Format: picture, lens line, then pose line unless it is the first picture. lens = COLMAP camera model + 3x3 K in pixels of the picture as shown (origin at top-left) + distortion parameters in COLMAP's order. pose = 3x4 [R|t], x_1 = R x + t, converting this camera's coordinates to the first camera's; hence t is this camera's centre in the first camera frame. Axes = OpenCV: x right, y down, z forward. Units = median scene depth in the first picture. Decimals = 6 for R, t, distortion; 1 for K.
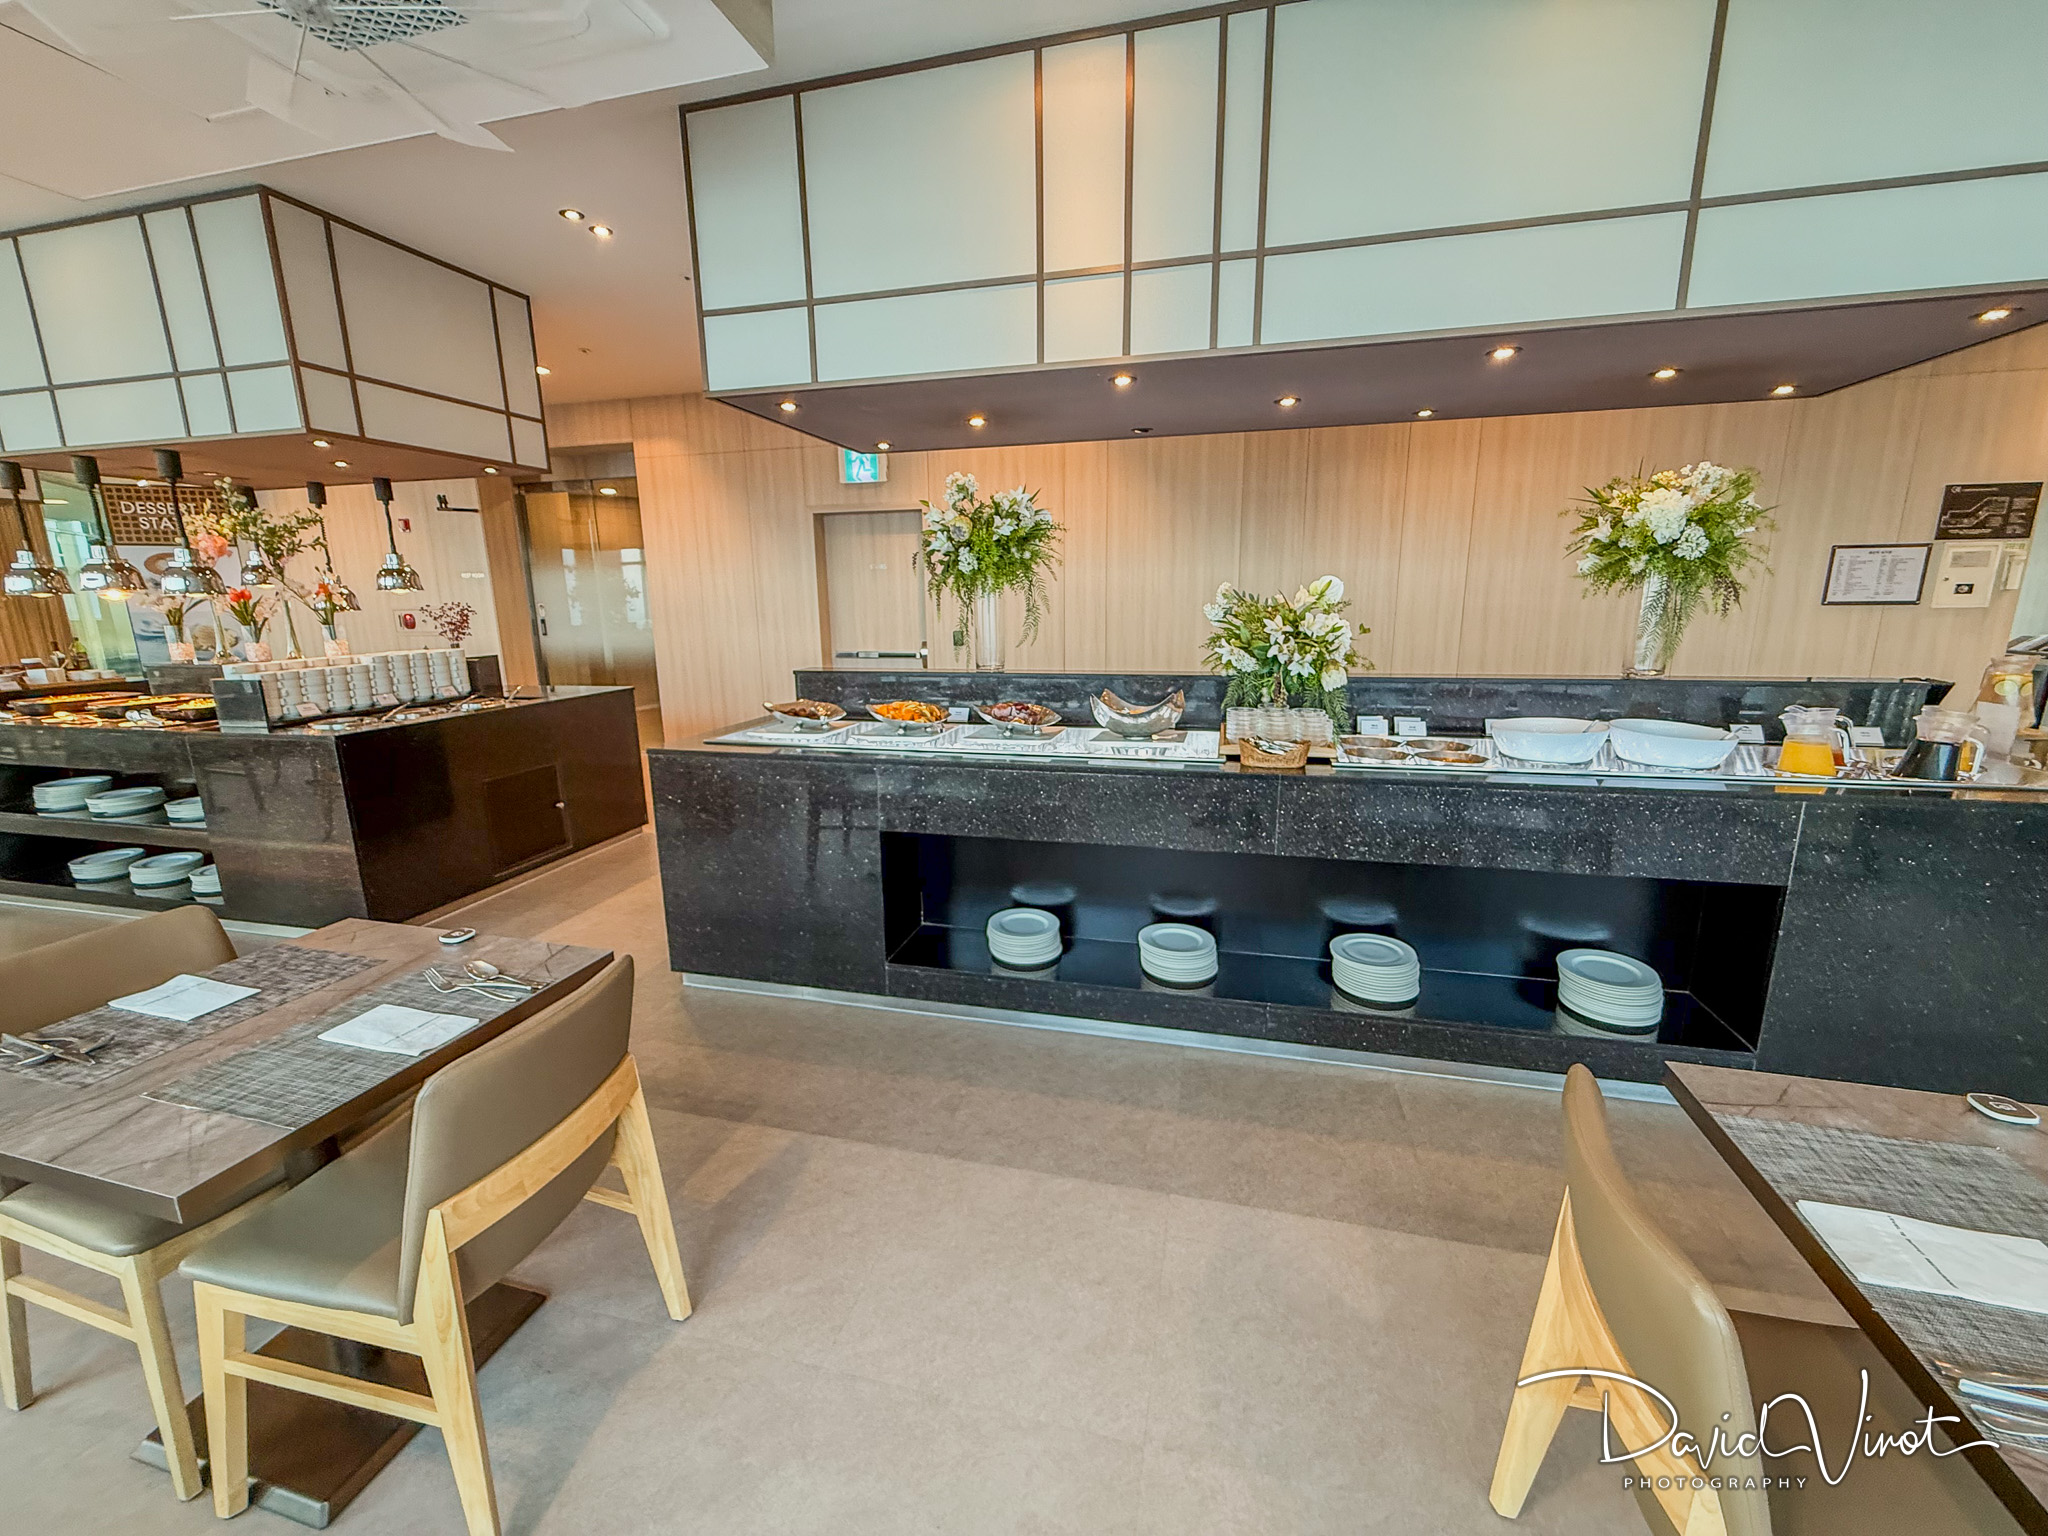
lens RADIAL K [[817.4, 0, 1034.8], [0, 817.4, 767.3], [0, 0, 1]] dist [-0.000667, -0.000555]
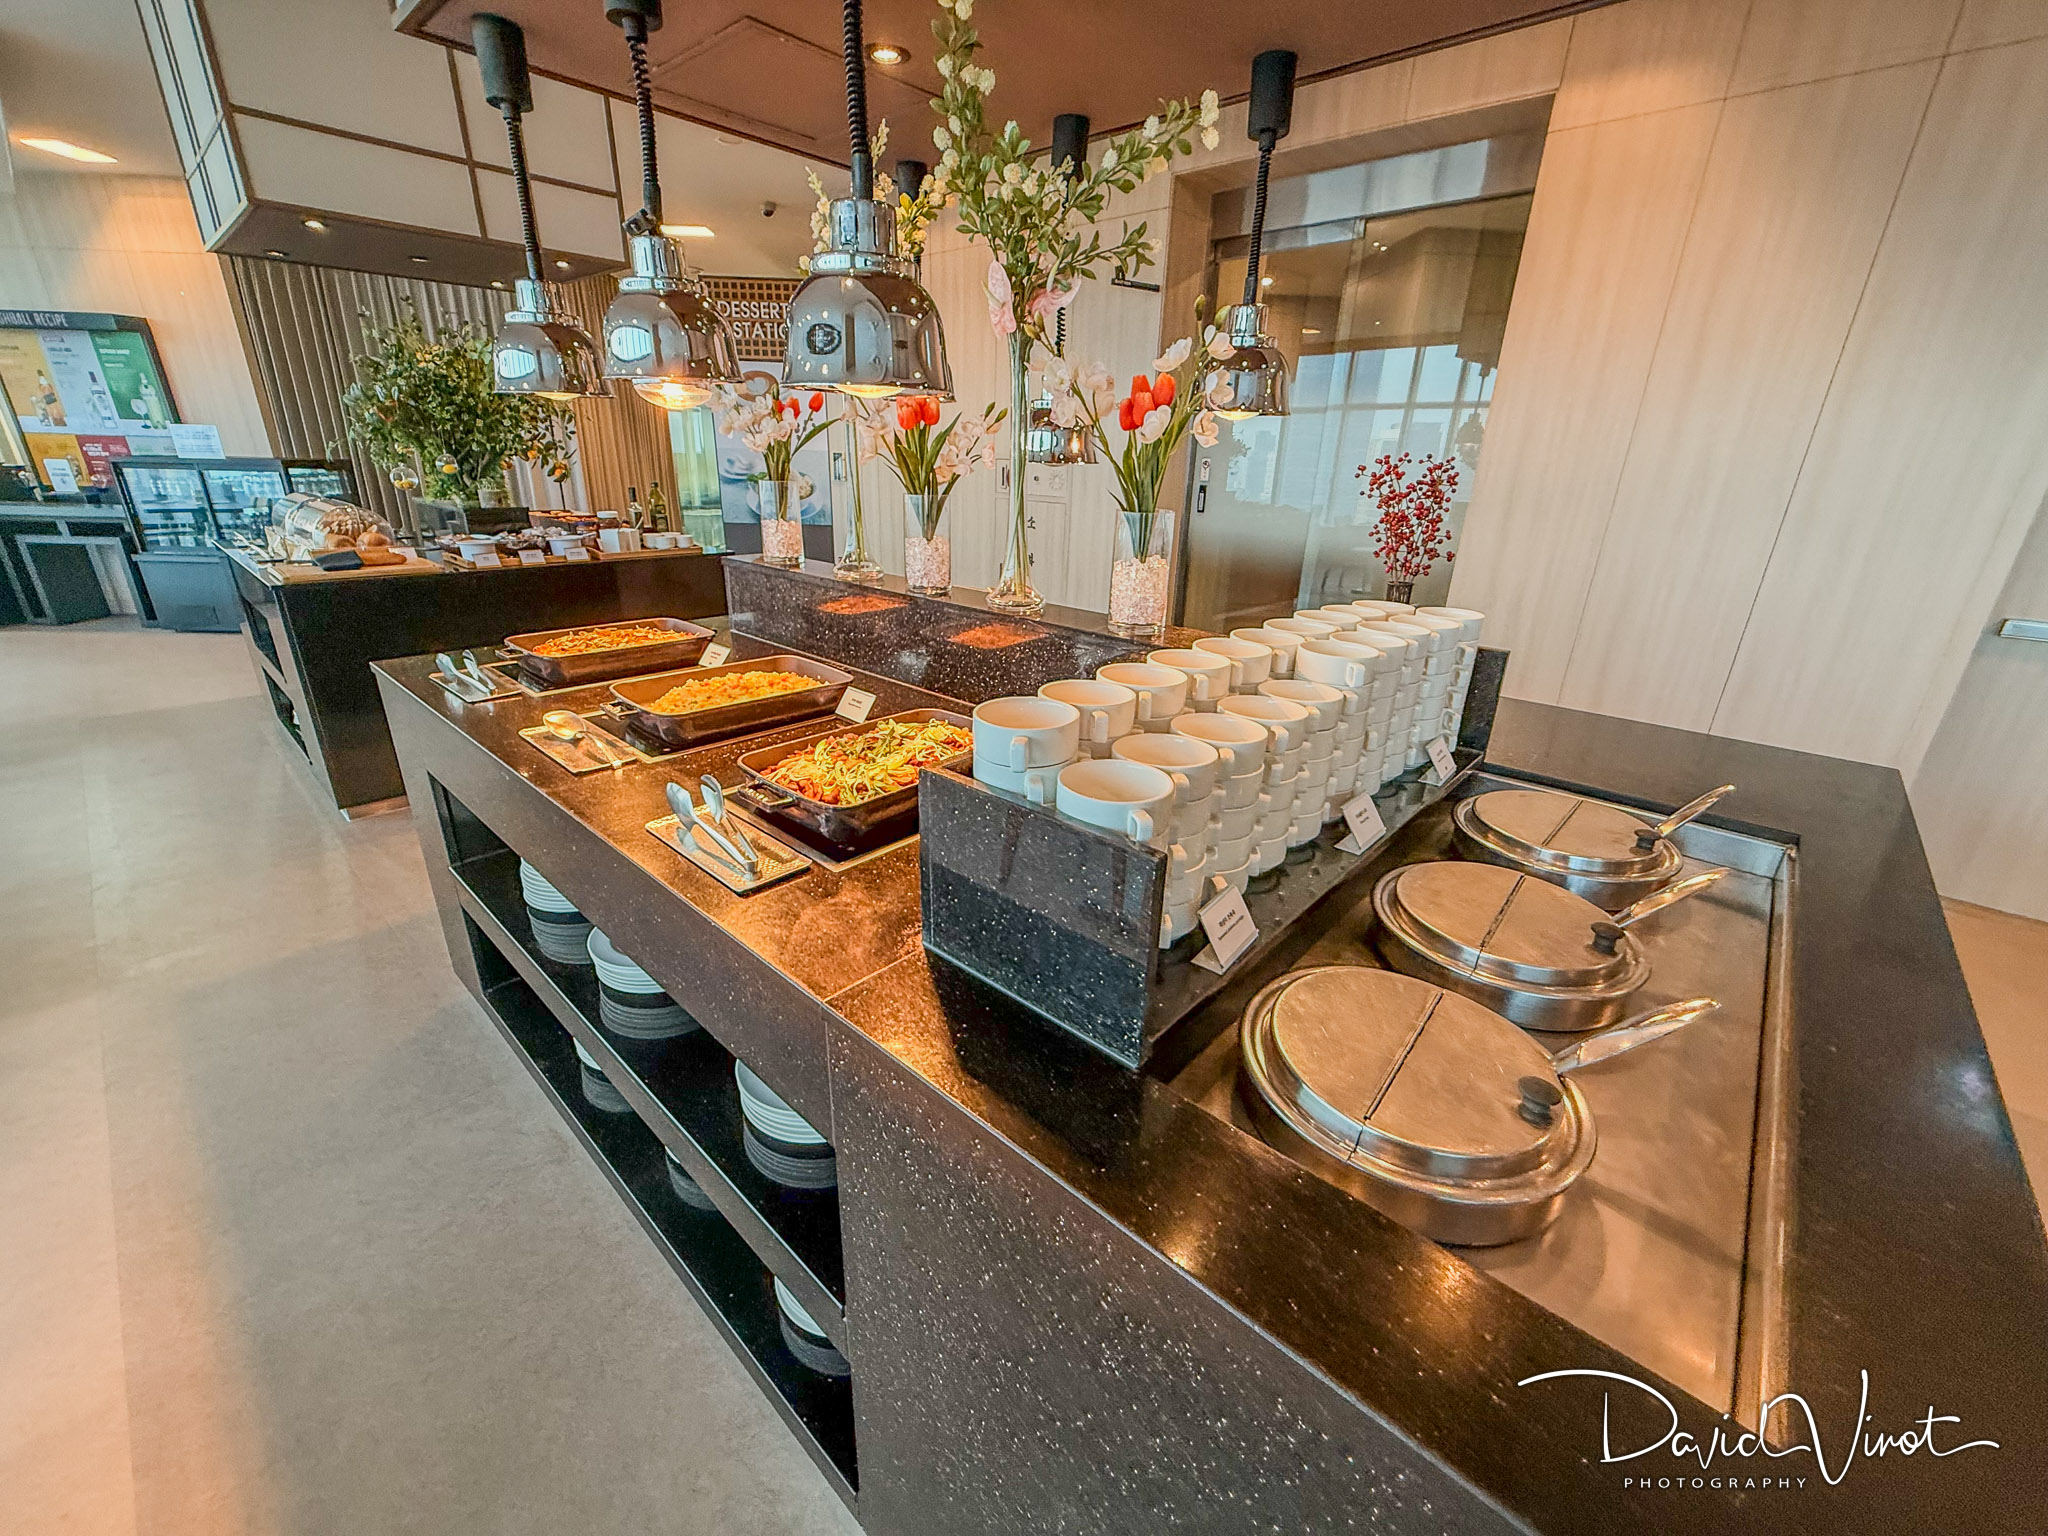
lens RADIAL K [[817.4, 0, 1018.3], [0, 817.4, 767.4], [0, 0, 1]] dist [-0.000667, -0.000555]
pose [[0.875718, 0.208410, -0.435527, -0.600956], [-0.139384, 0.972760, 0.185229, -0.104339], [0.462267, -0.101503, 0.880912, 0.550918]]
